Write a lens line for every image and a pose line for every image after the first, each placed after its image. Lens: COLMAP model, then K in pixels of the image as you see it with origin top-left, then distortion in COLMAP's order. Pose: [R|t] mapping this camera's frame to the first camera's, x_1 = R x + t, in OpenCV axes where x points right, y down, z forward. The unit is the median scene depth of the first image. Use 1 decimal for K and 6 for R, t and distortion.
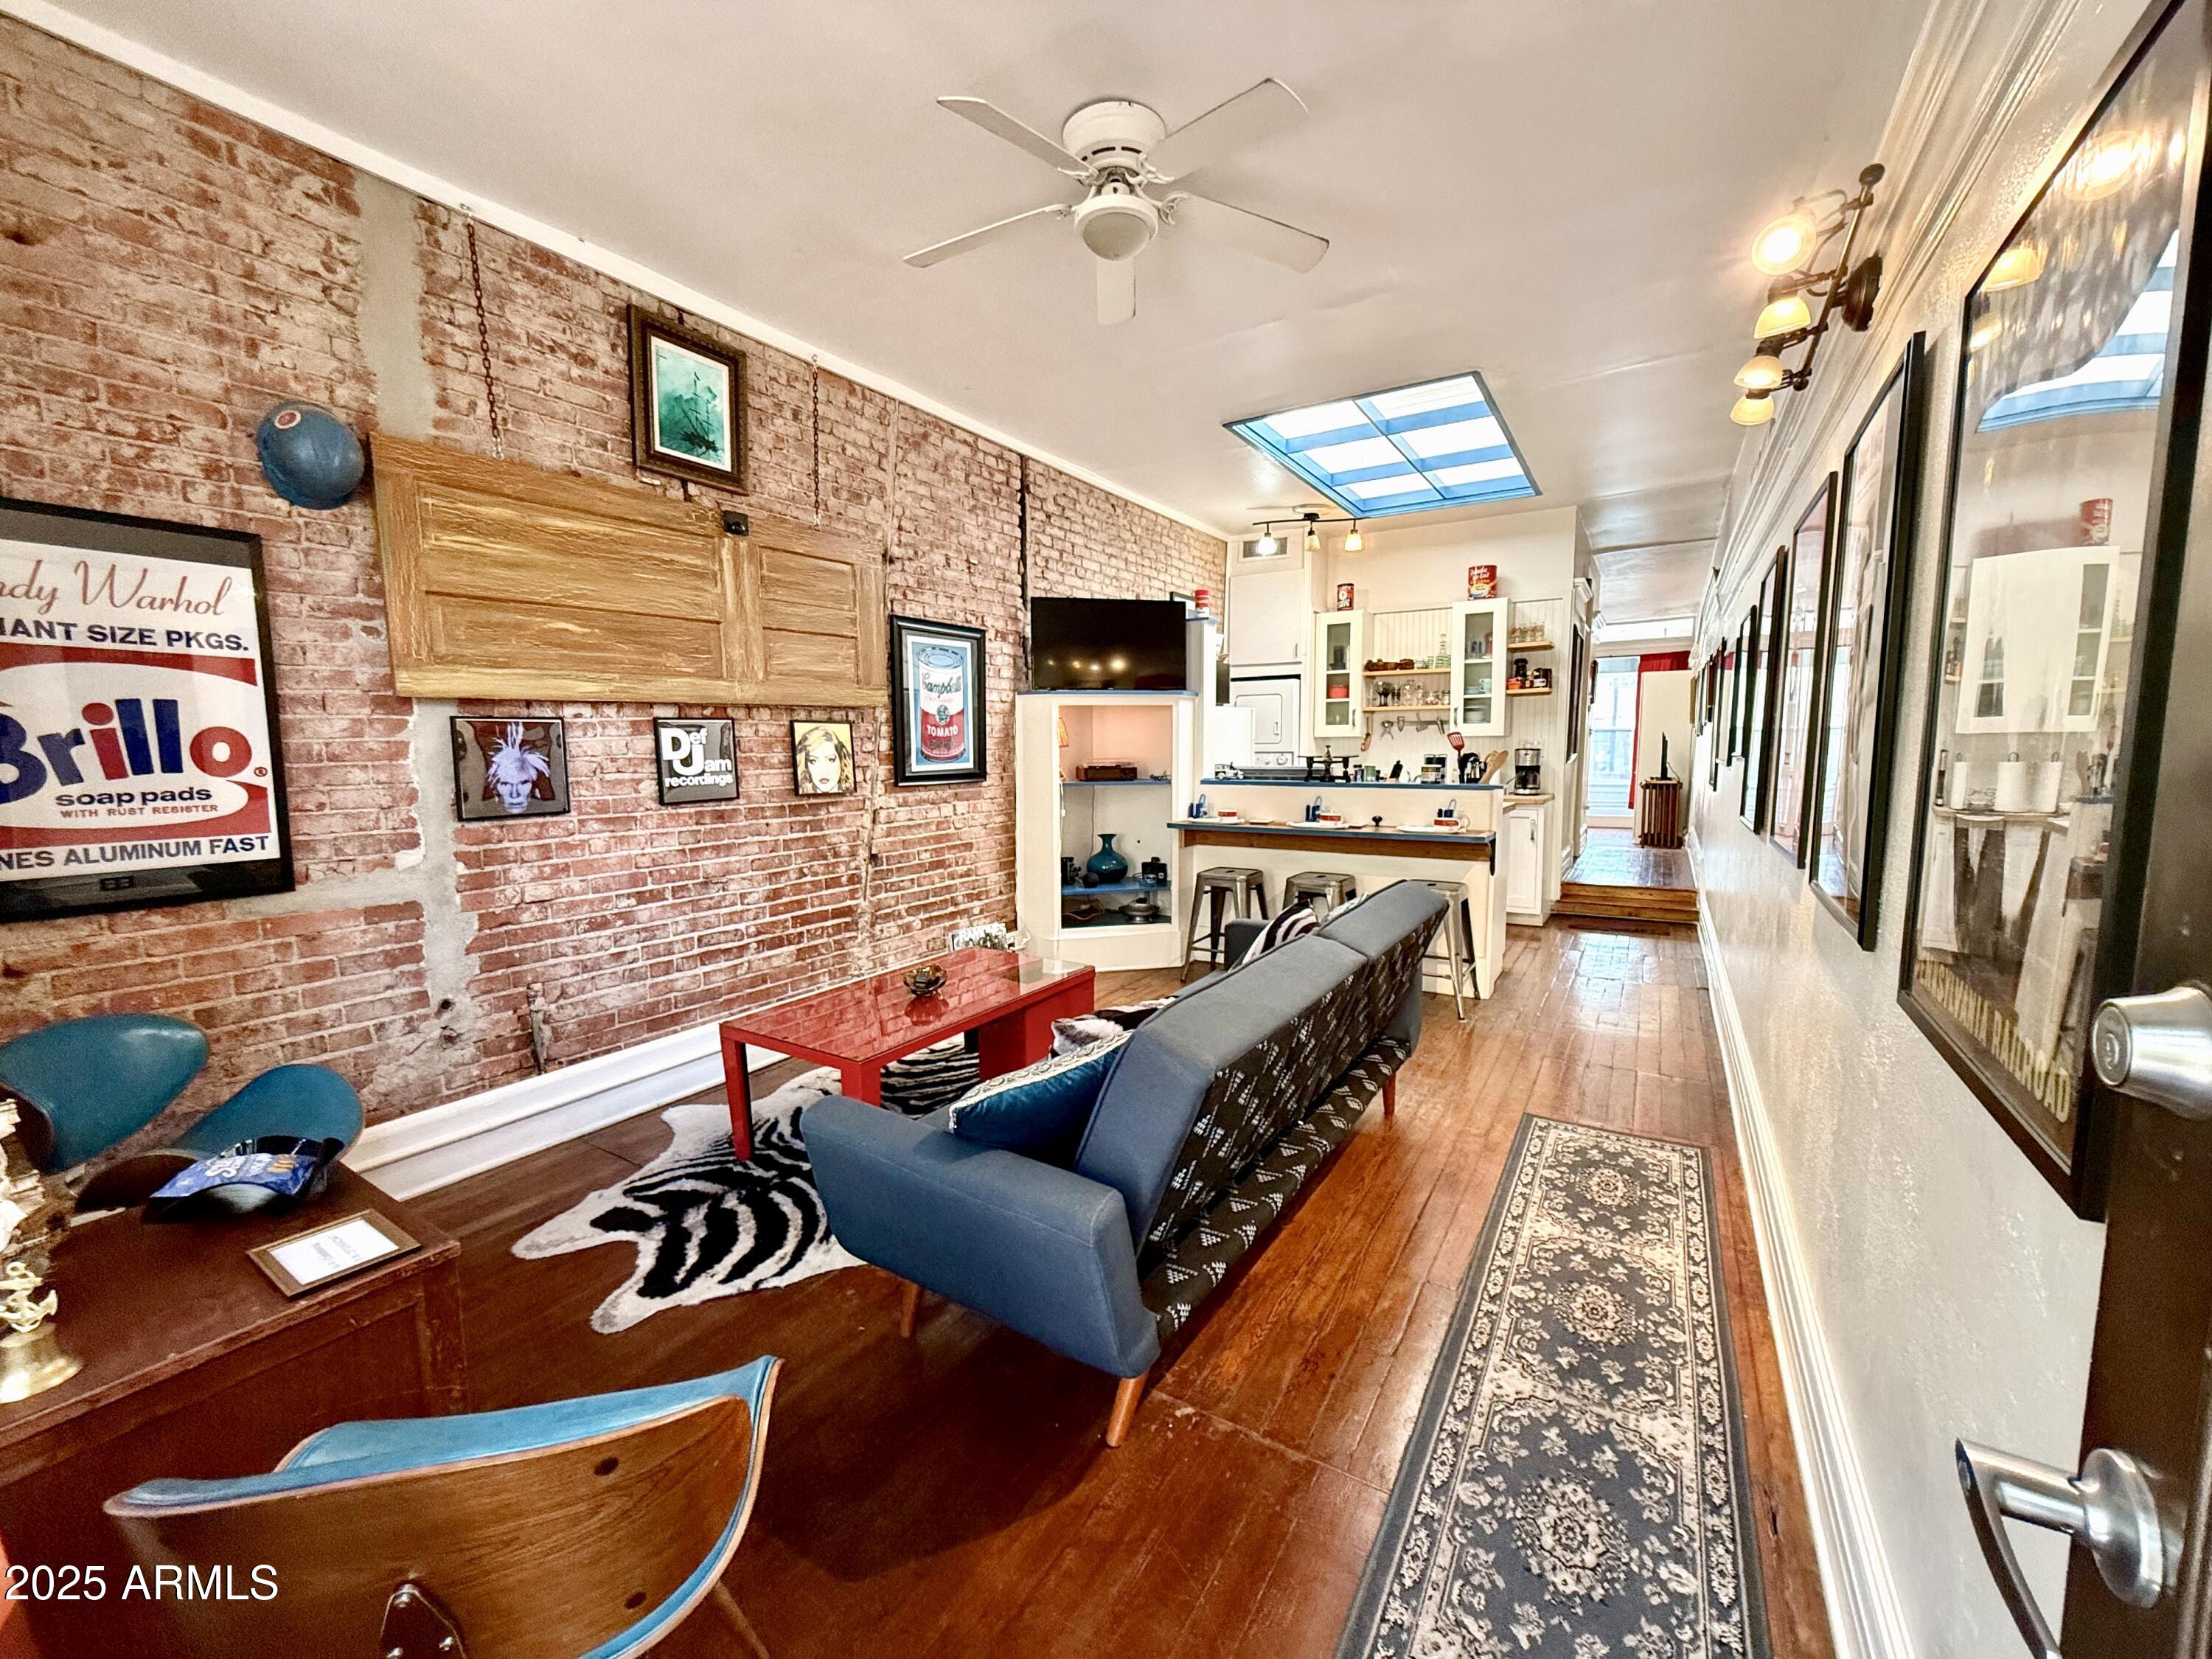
lens RADIAL K [[874.6, 0, 1112.9], [0, 874.6, 837.5], [0, 0, 1]] dist [-0.001545, 0.000387]
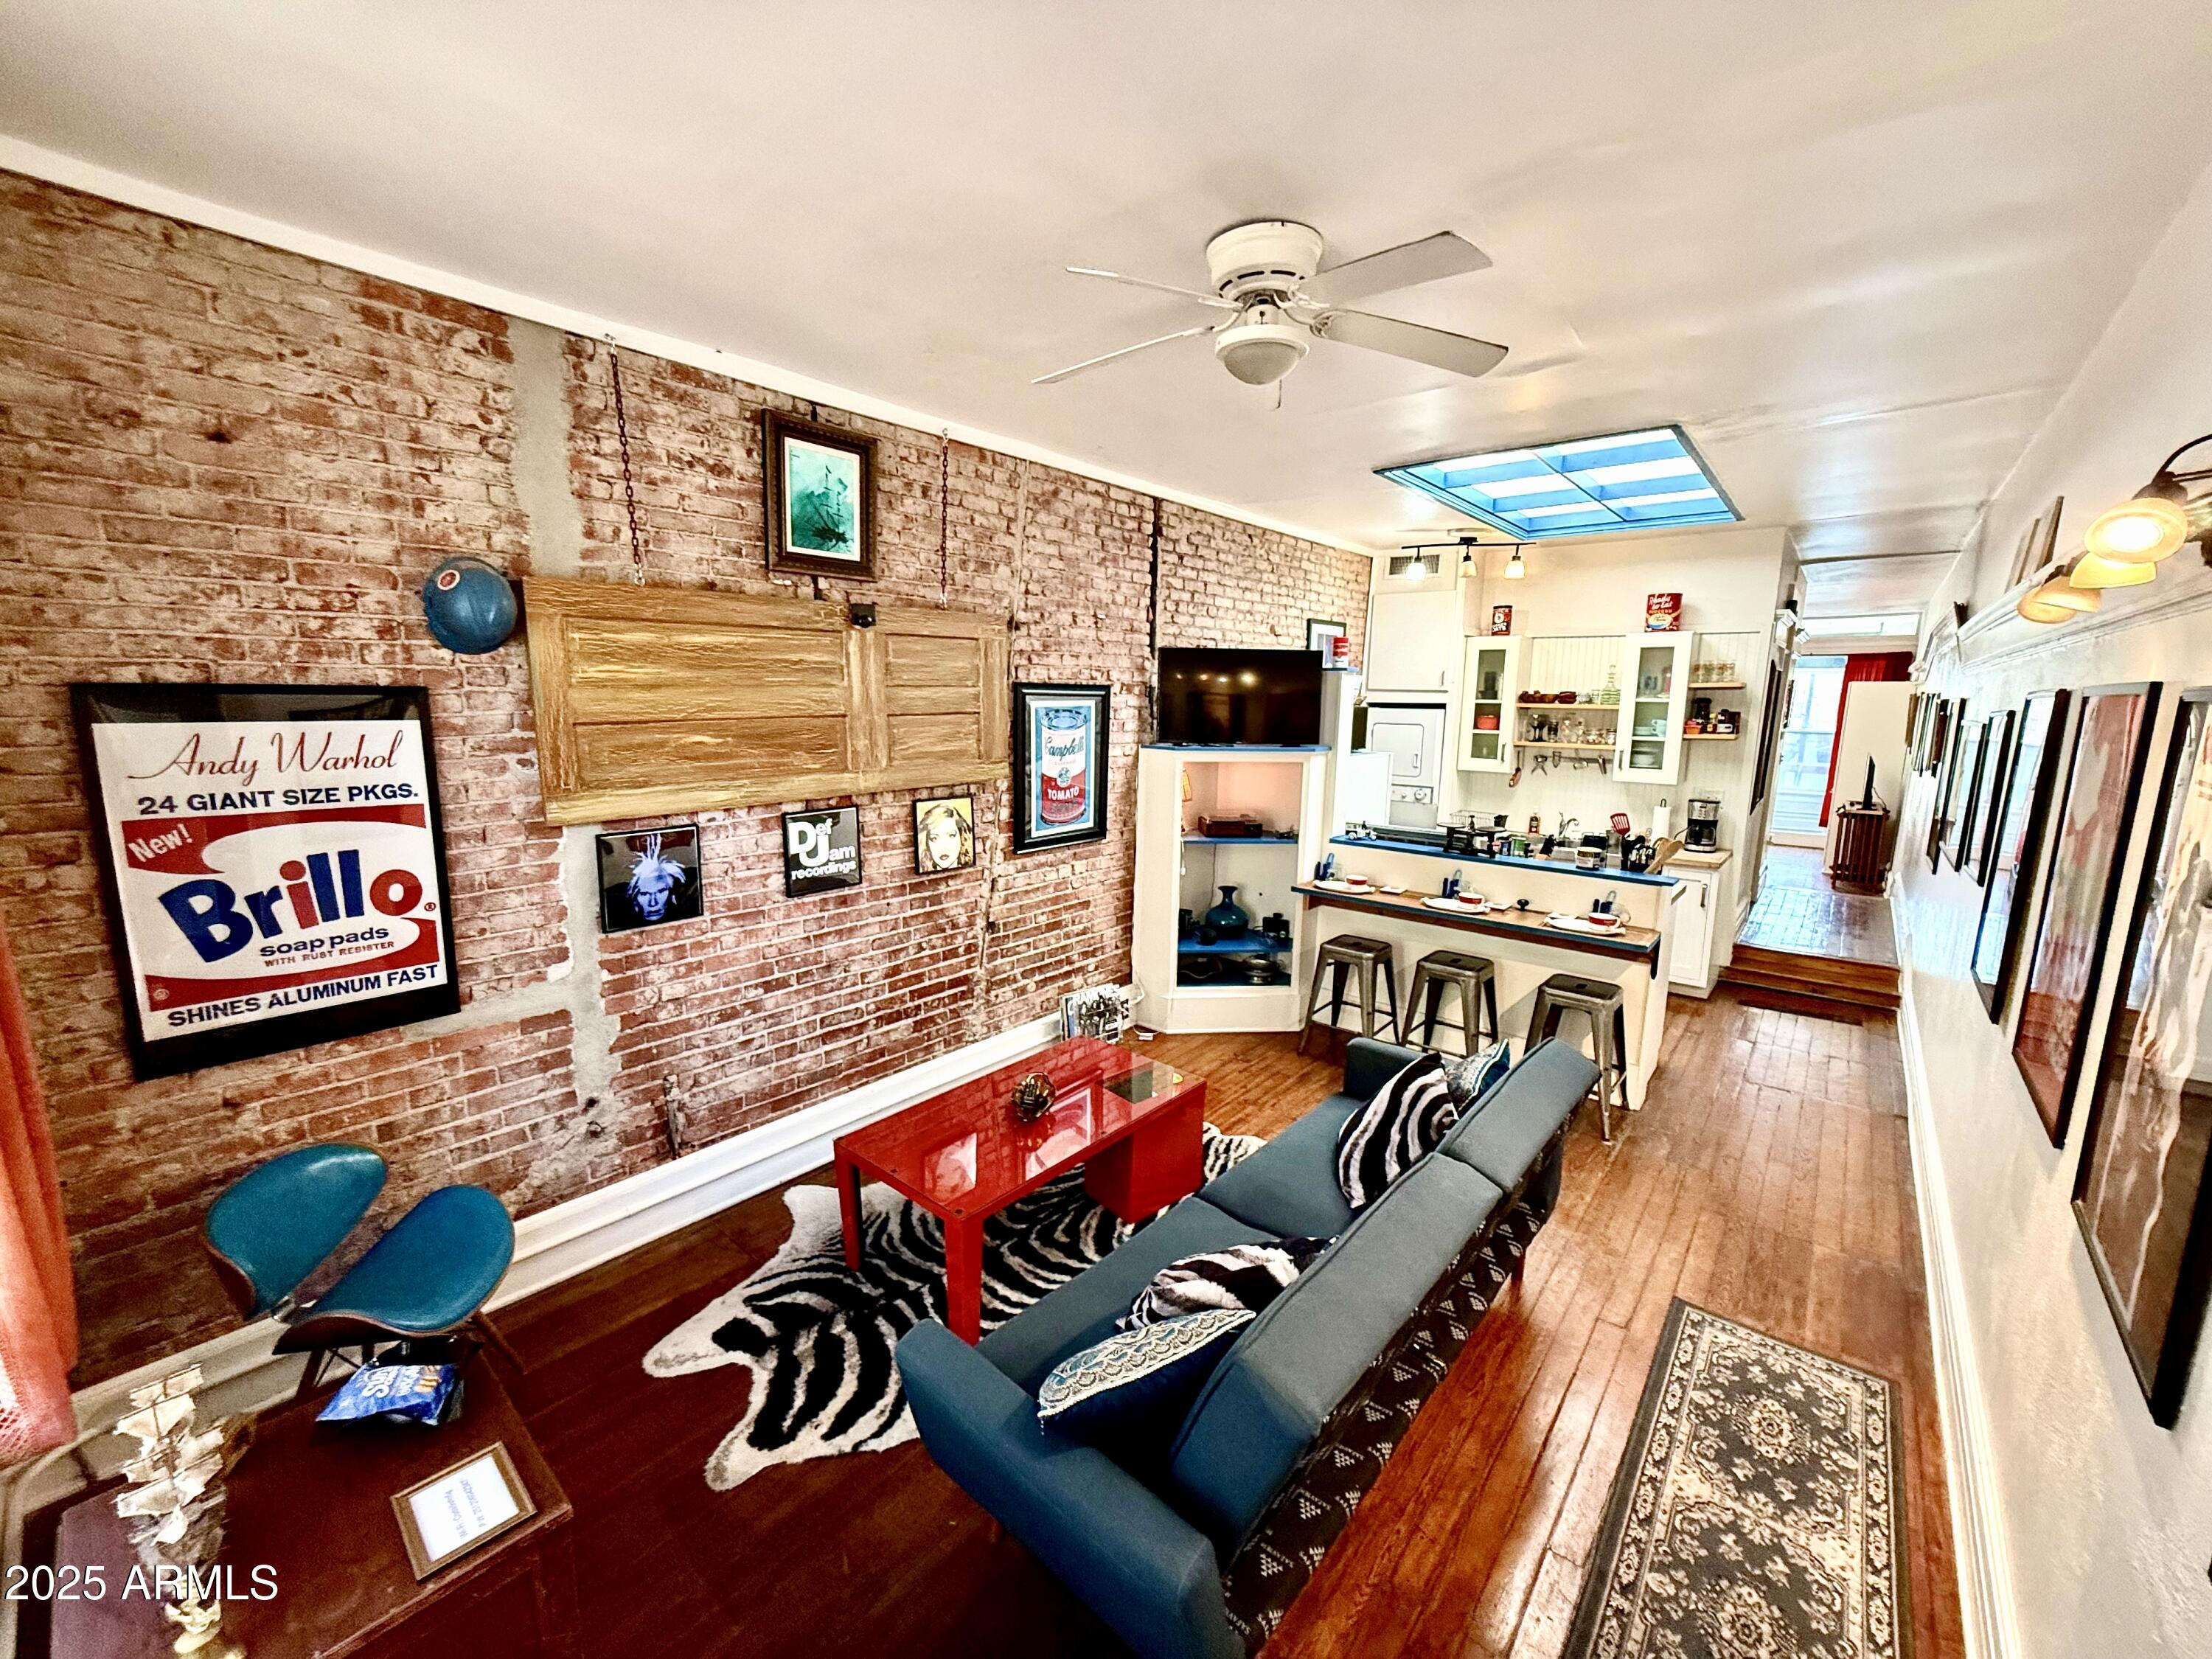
lens RADIAL K [[874.6, 0, 1113.2], [0, 874.6, 835.9], [0, 0, 1]] dist [-0.001545, 0.000387]
pose [[0.989147, 0.044962, -0.139878, 0.000828], [-0.037208, 0.997648, 0.057563, -0.193595], [0.142137, -0.051734, 0.988494, 0.047284]]
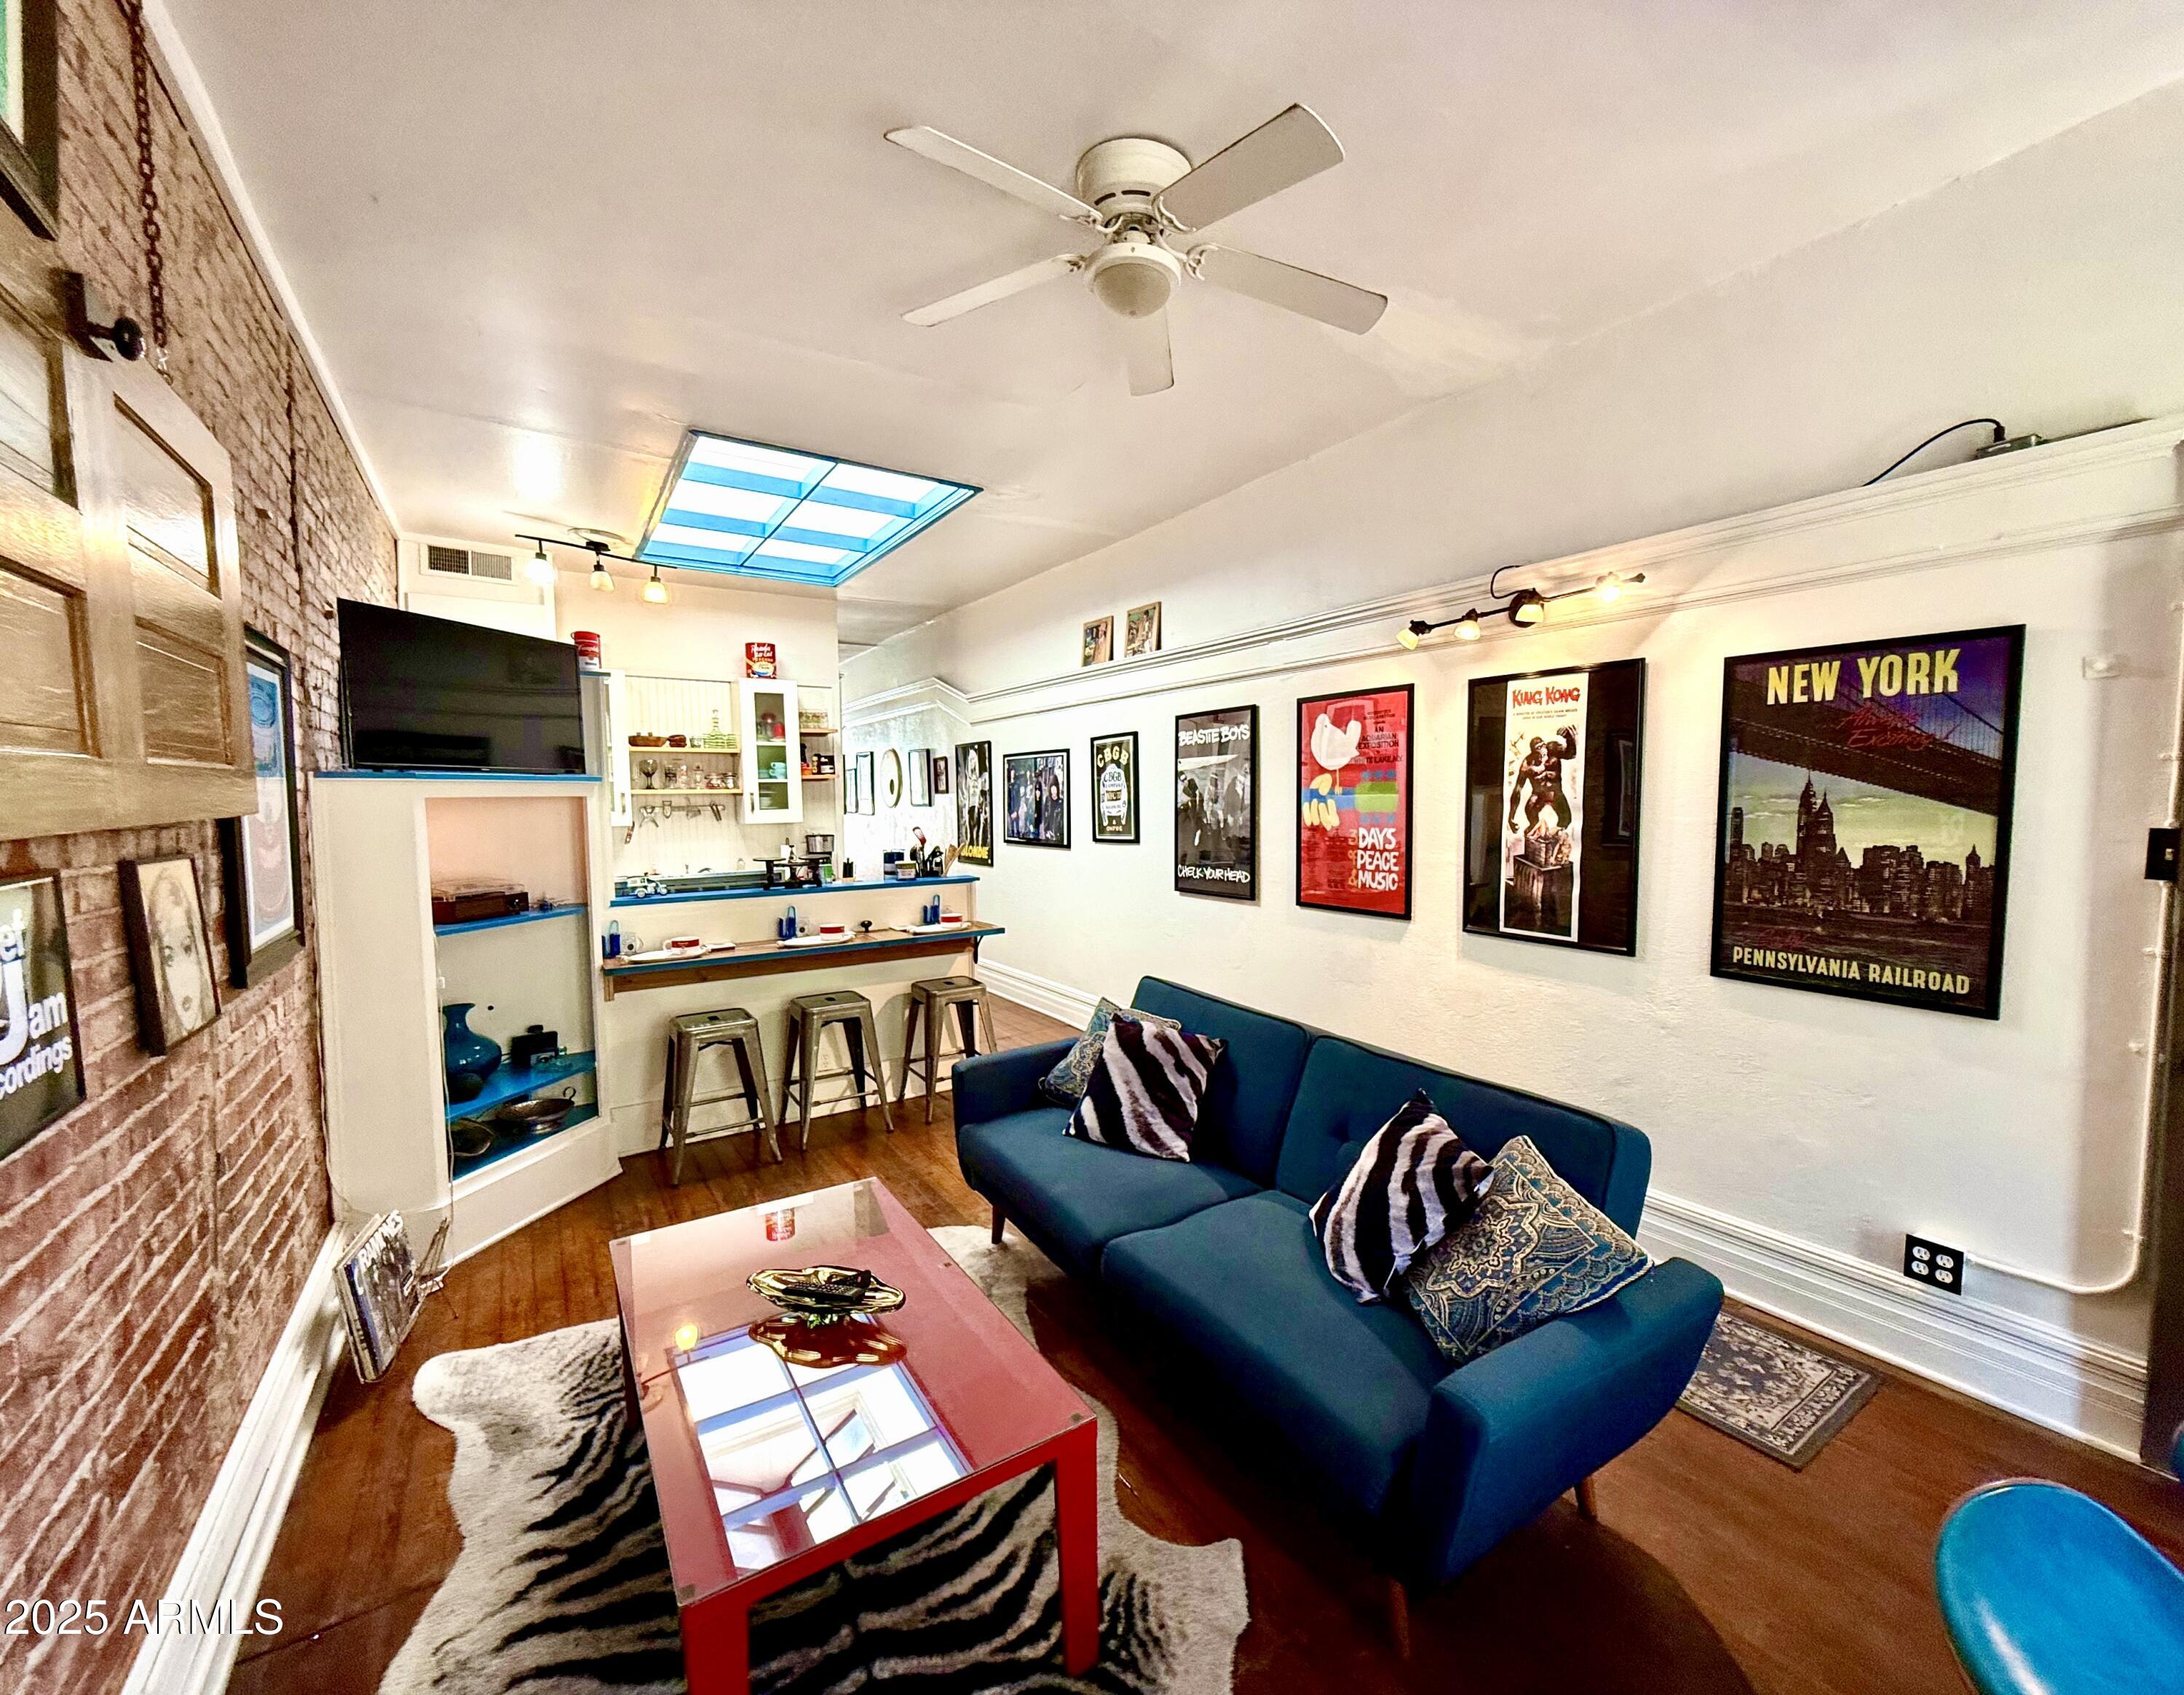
lens RADIAL K [[909.4, 0, 1134.5], [0, 909.4, 858.4], [0, 0, 1]] dist [0.001488, -0.000056]
pose [[0.407054, -0.062165, 0.911286, -0.660516], [0.108103, 0.993948, 0.019516, -0.116419], [-0.906984, 0.090569, 0.411311, 0.529258]]
